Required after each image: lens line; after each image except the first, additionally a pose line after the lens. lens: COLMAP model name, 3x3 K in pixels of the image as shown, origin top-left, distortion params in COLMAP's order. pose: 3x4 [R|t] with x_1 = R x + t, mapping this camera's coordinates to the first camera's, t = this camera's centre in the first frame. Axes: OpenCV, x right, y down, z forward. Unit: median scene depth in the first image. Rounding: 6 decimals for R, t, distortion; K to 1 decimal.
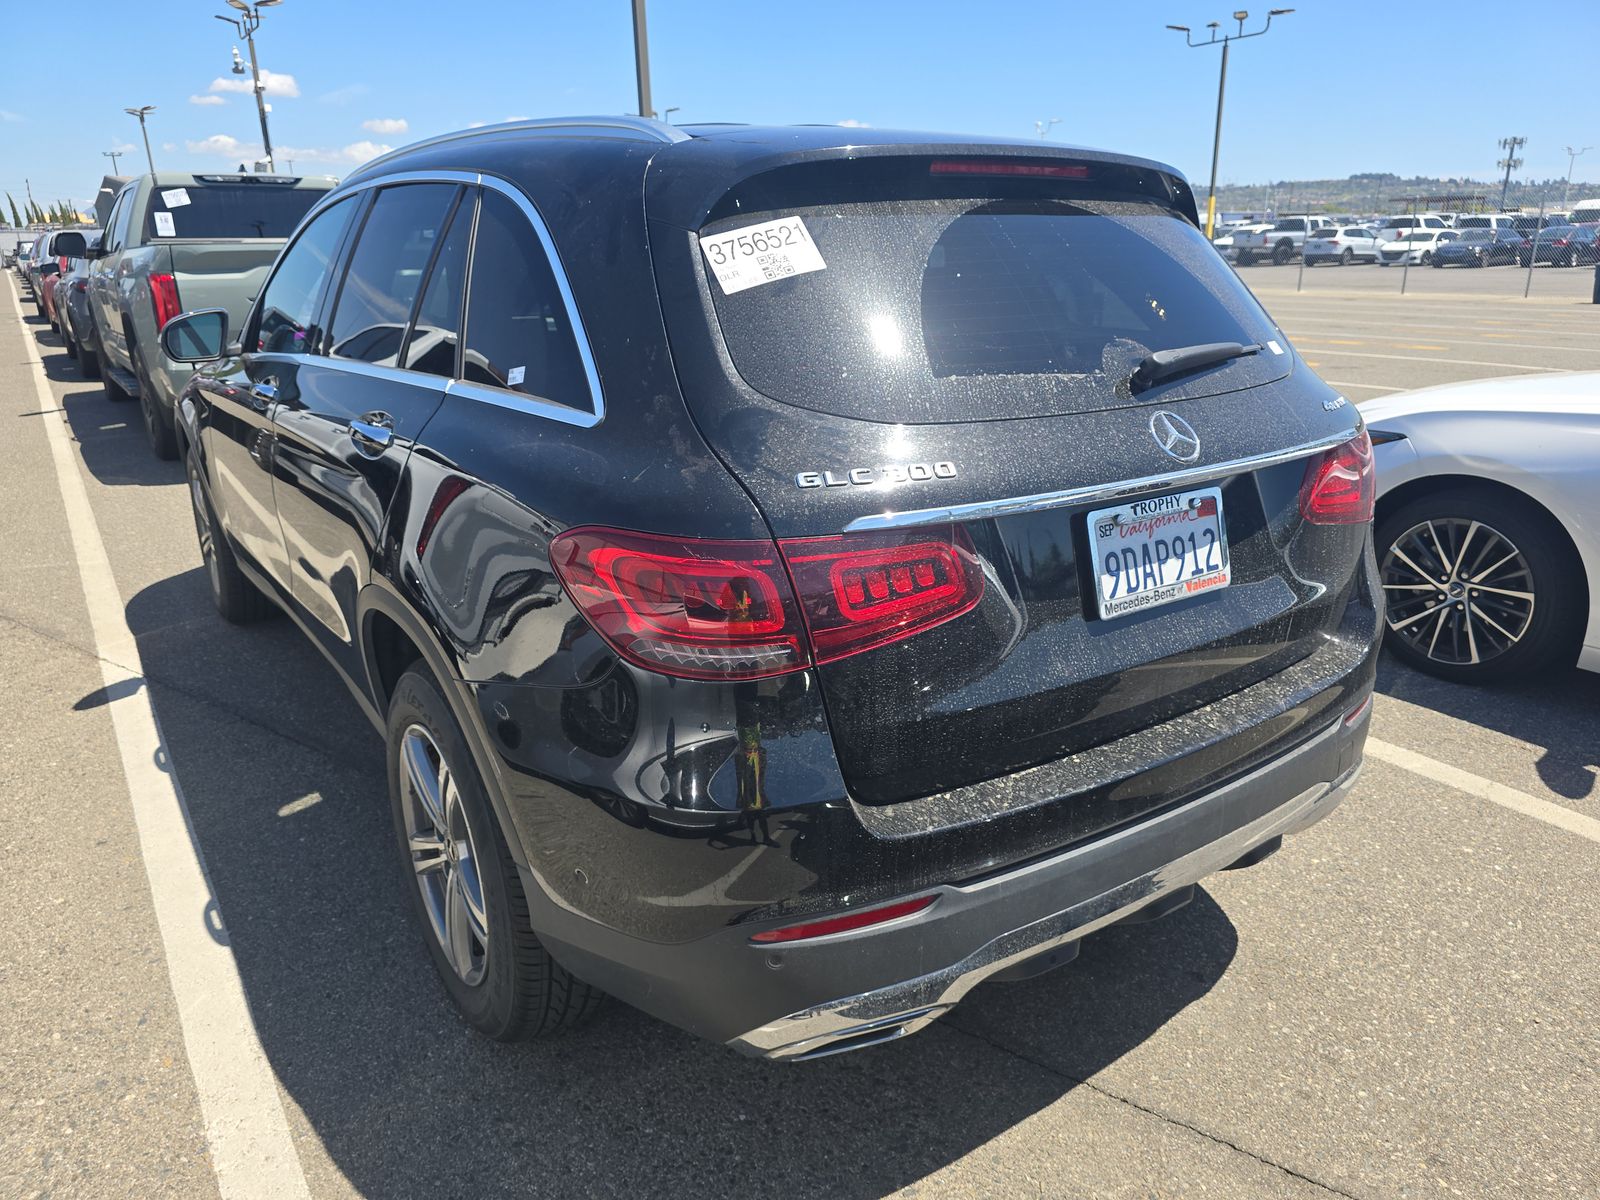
lens RADIAL K [[1094.6, 0, 808.7], [0, 1094.6, 596.5], [0, 0, 1]] dist [0.031251, -0.026996]
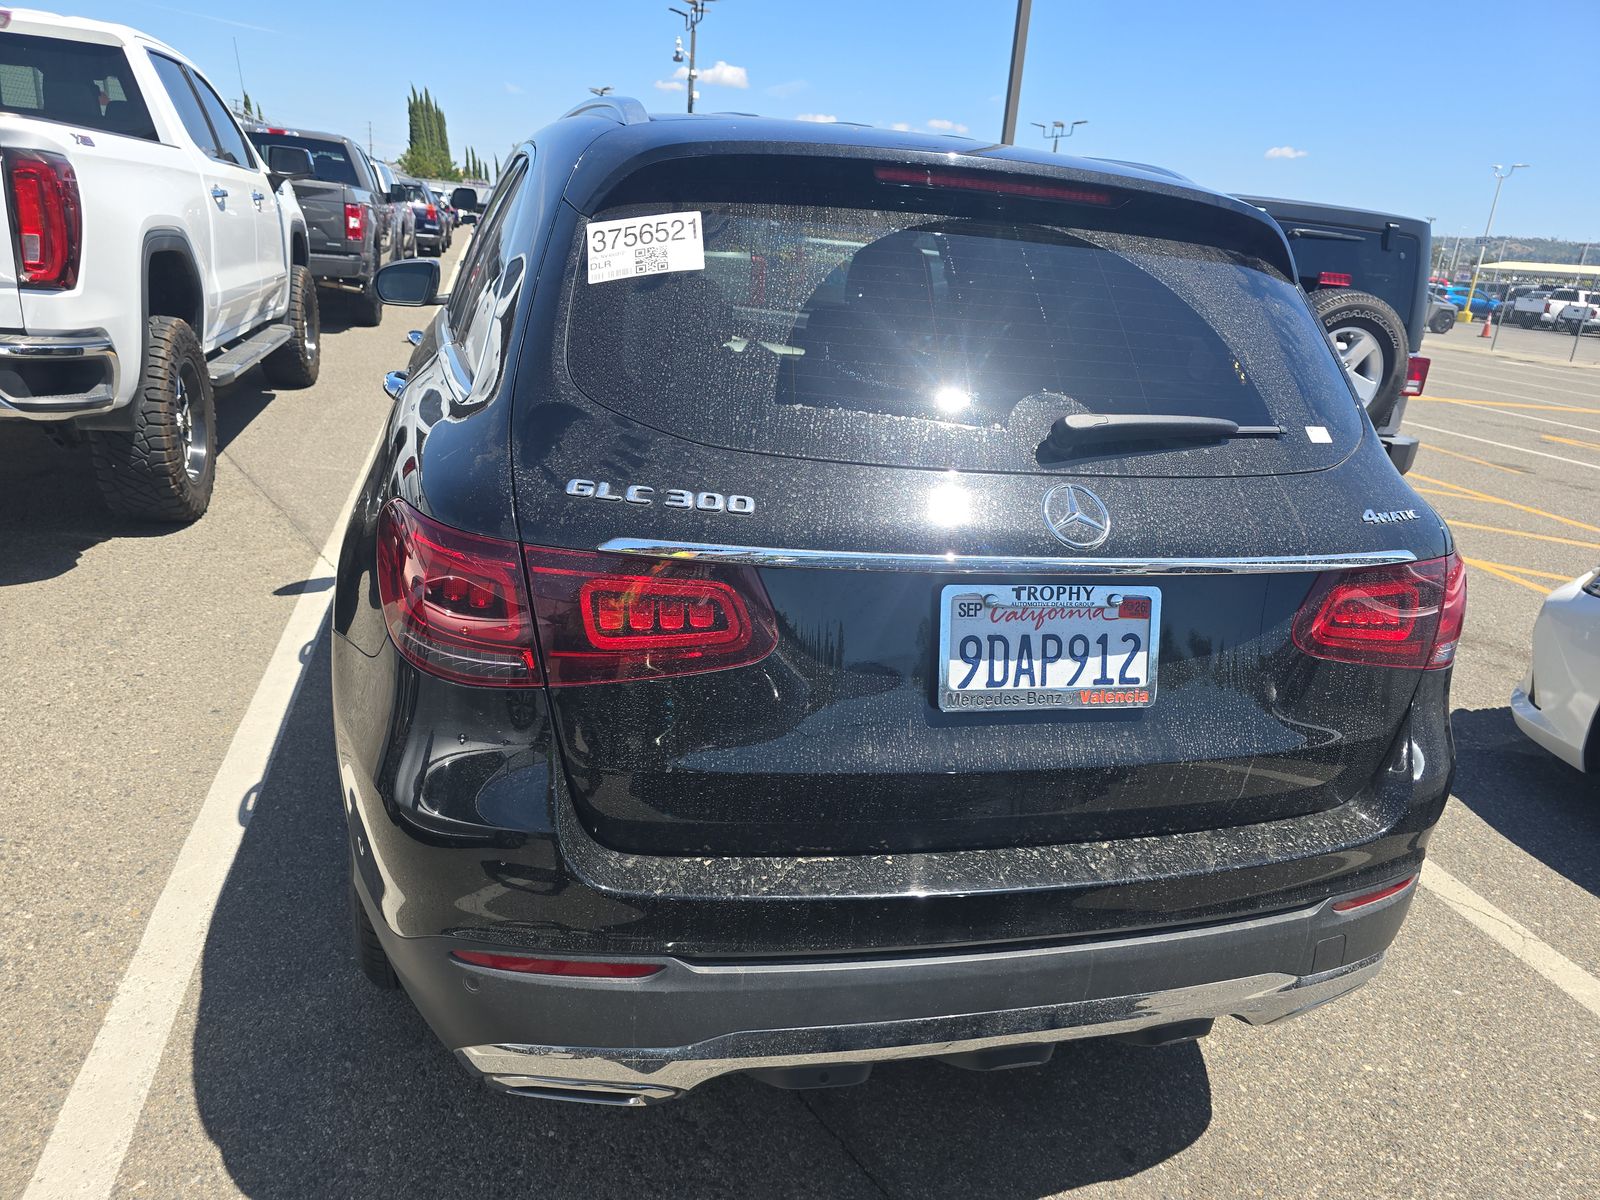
lens RADIAL K [[1094.6, 0, 808.7], [0, 1094.6, 596.5], [0, 0, 1]] dist [0.031251, -0.026996]
pose [[0.937756, 0.195426, -0.287093, 0.373238], [-0.197275, 0.980084, 0.022774, -0.060990], [0.285826, 0.035280, 0.957632, 0.136099]]
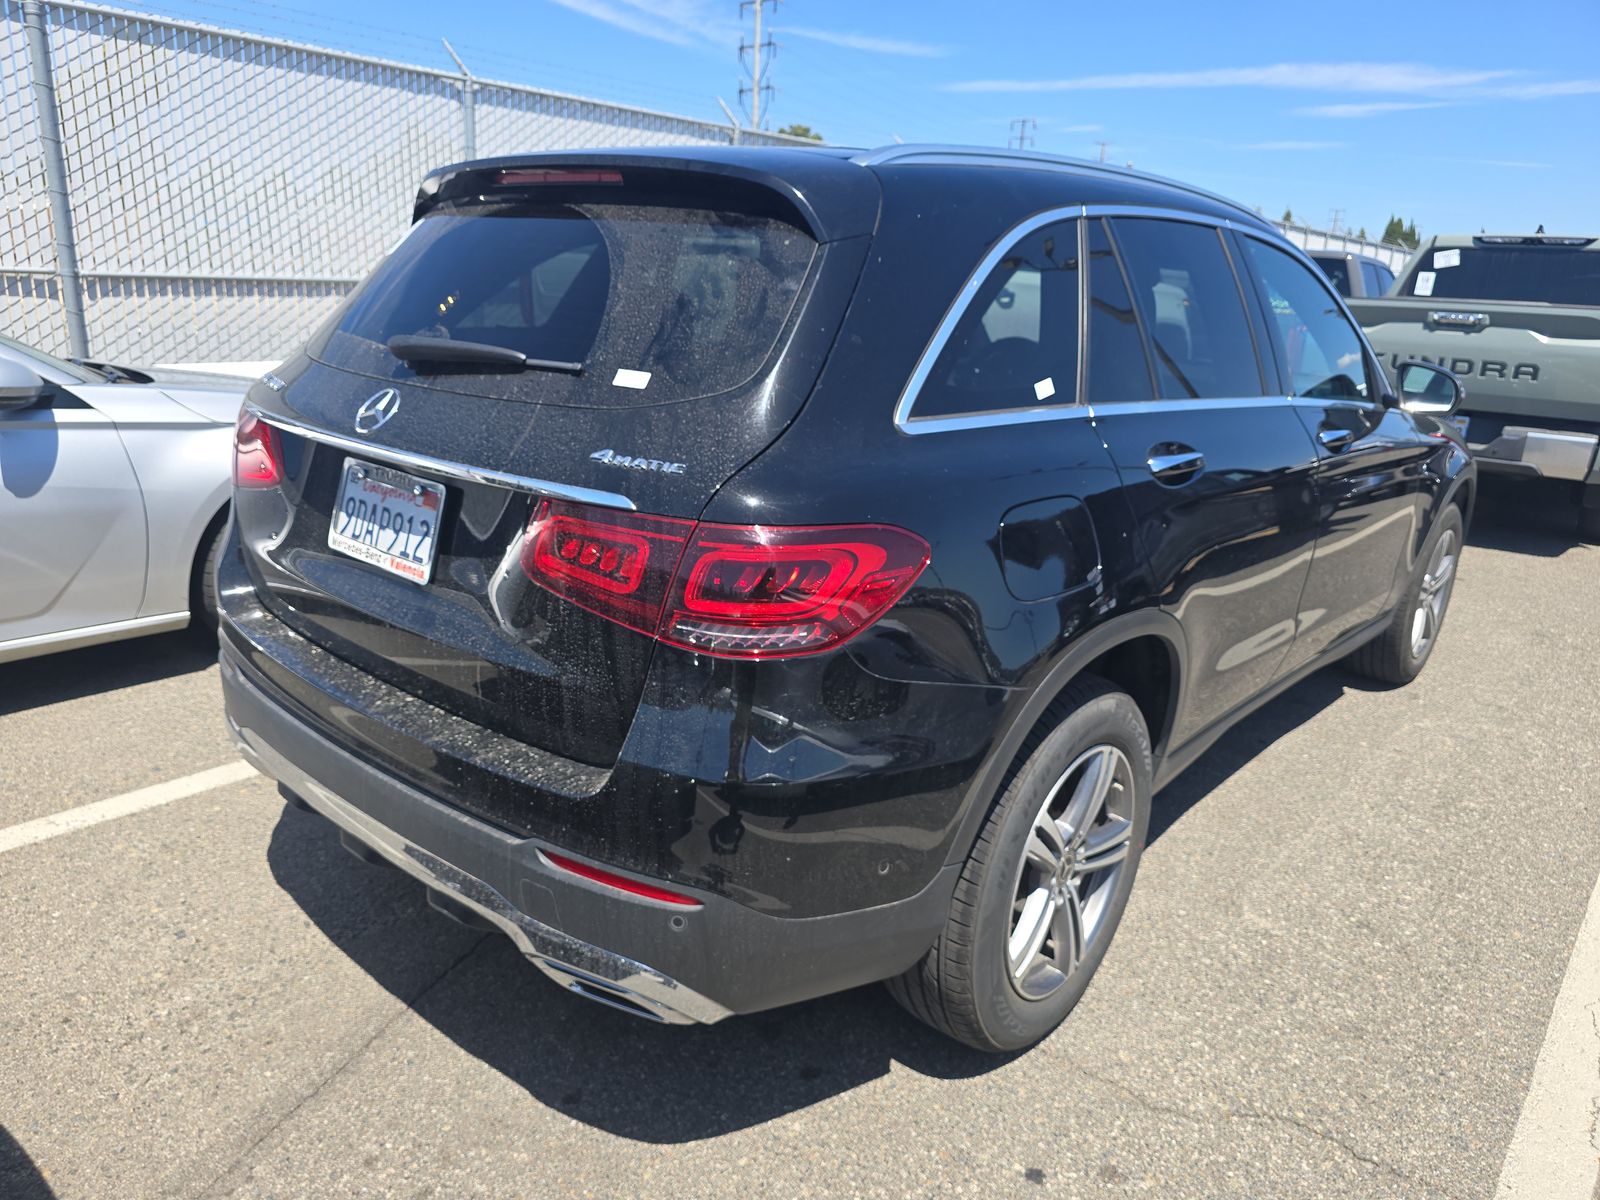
lens RADIAL K [[1094.6, 0, 808.7], [0, 1094.6, 596.5], [0, 0, 1]] dist [0.031251, -0.026996]
pose [[0.242824, 0.291518, -0.925232, 1.417373], [-0.349889, 0.915897, 0.196749, -0.322798], [0.904773, 0.275953, 0.324401, 1.026058]]
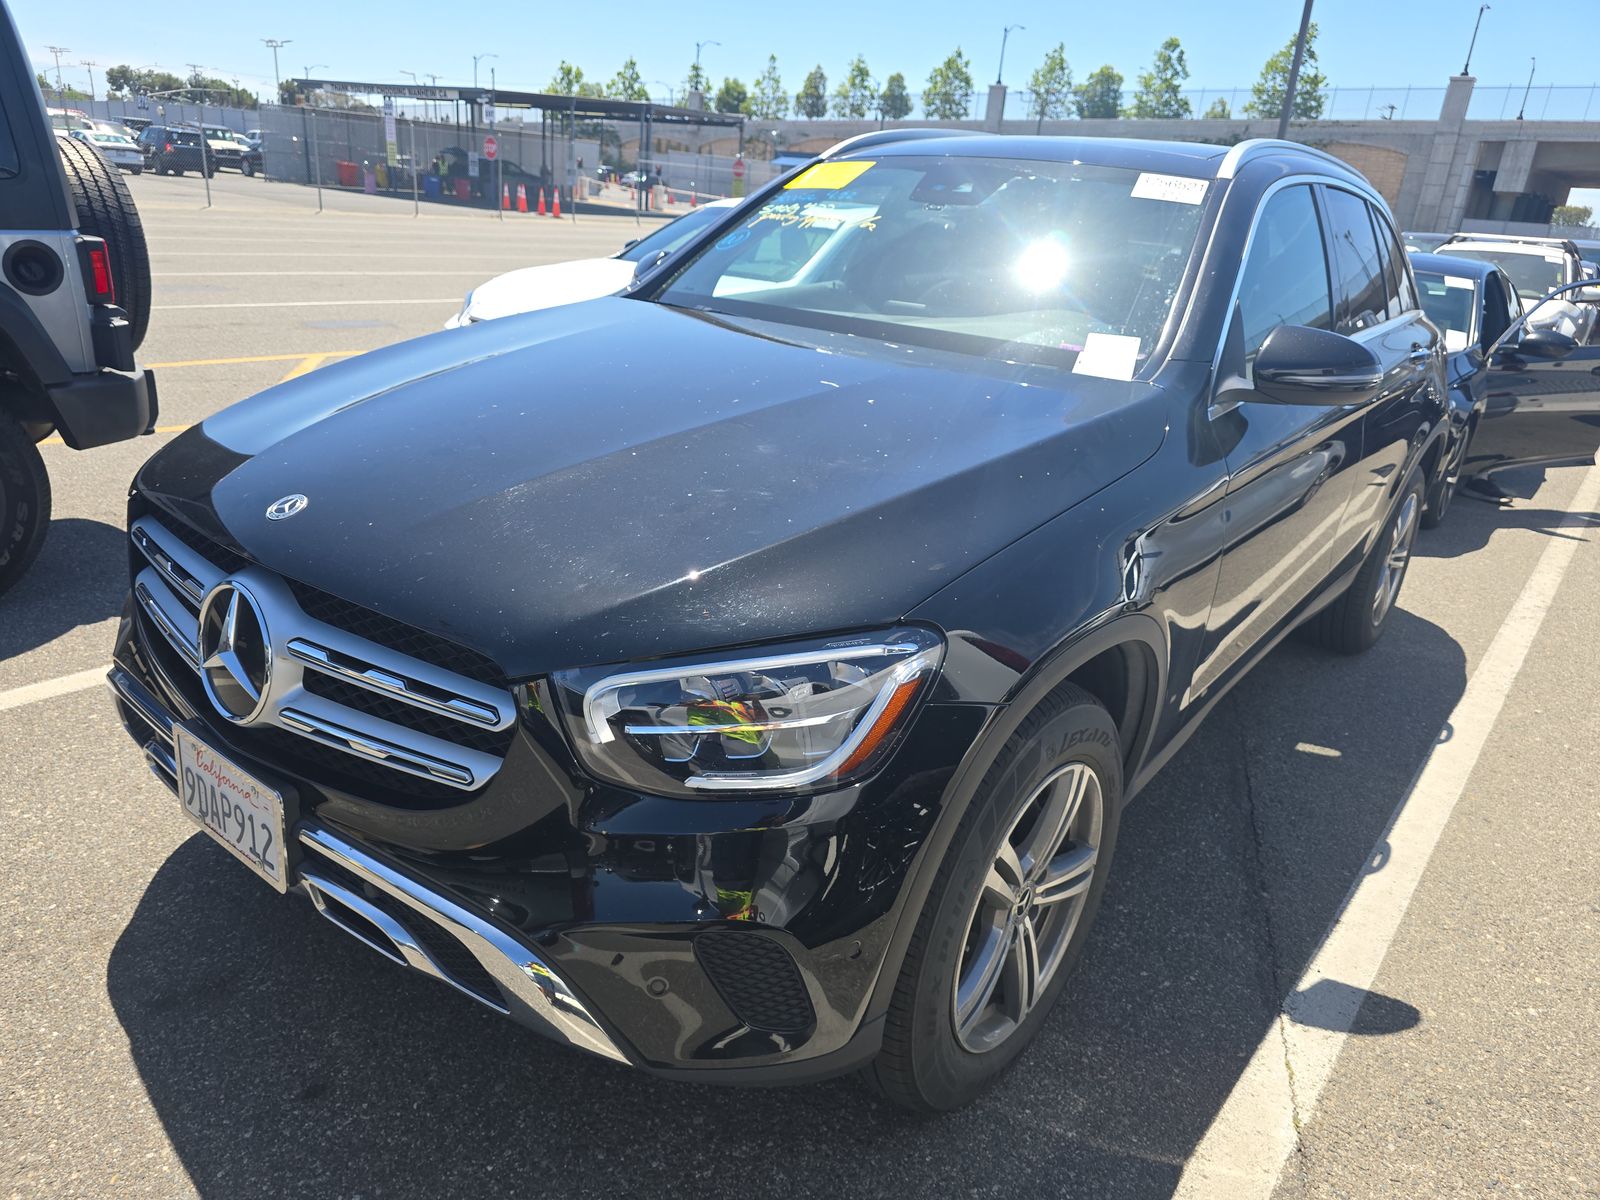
lens RADIAL K [[1094.6, 0, 808.7], [0, 1094.6, 596.5], [0, 0, 1]] dist [0.031251, -0.026996]
pose [[-0.294208, -0.340889, 0.892881, -2.113181], [0.221212, 0.884572, 0.410607, -0.877455], [-0.929789, 0.318320, -0.184840, 2.769649]]
